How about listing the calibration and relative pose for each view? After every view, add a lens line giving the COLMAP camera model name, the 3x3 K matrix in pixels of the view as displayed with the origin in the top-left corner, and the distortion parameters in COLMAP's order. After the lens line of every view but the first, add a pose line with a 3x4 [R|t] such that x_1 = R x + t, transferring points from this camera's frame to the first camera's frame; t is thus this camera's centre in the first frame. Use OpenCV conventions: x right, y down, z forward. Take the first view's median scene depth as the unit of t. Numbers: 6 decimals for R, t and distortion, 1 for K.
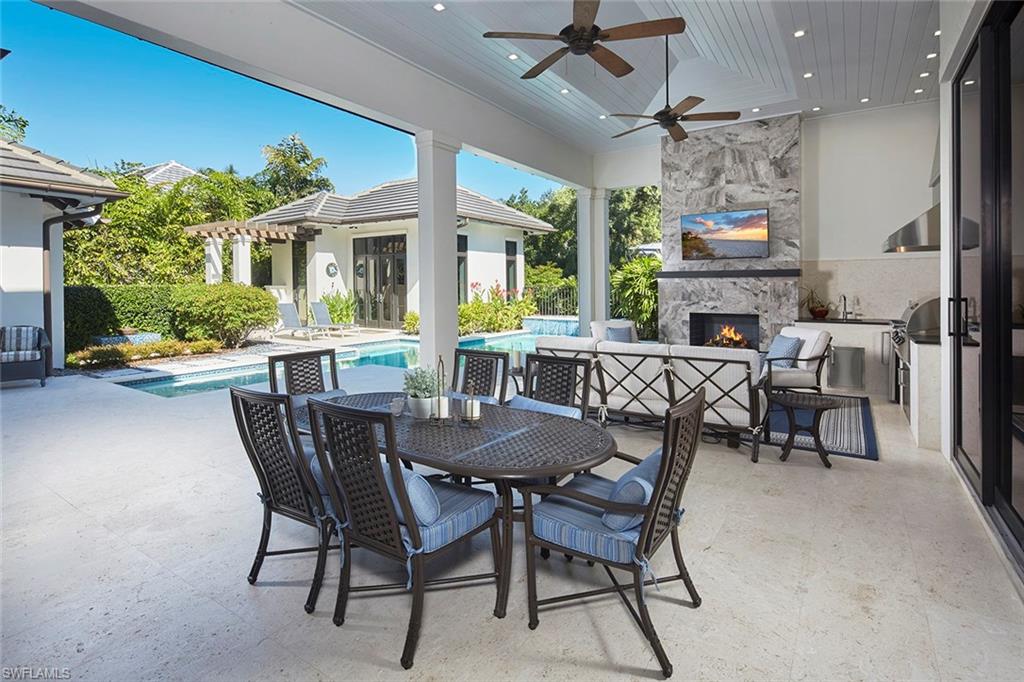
lens RADIAL K [[491.4, 0, 508.5], [0, 491.4, 285.9], [0, 0, 1]] dist [0.001069, 0.000082]
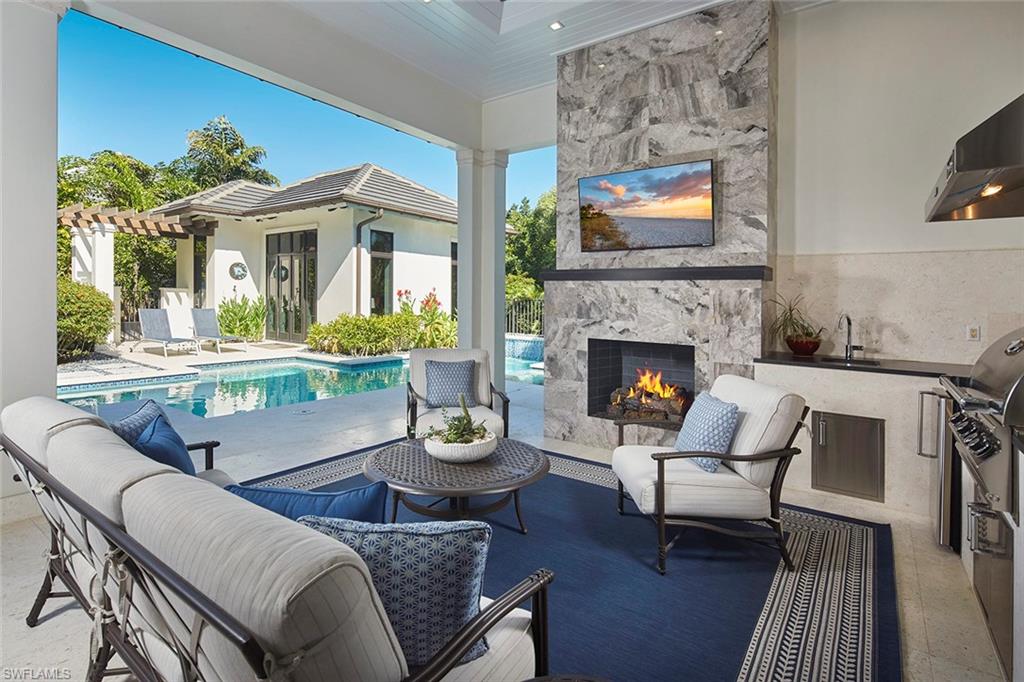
lens RADIAL K [[479.5, 0, 514.5], [0, 479.5, 291.9], [0, 0, 1]] dist [0.003021, 0.000139]
pose [[0.999083, 0.024969, -0.034793, 0.298948], [-0.025556, 0.999537, -0.016520, 0.009637], [0.034364, 0.017394, 0.999258, 0.408955]]
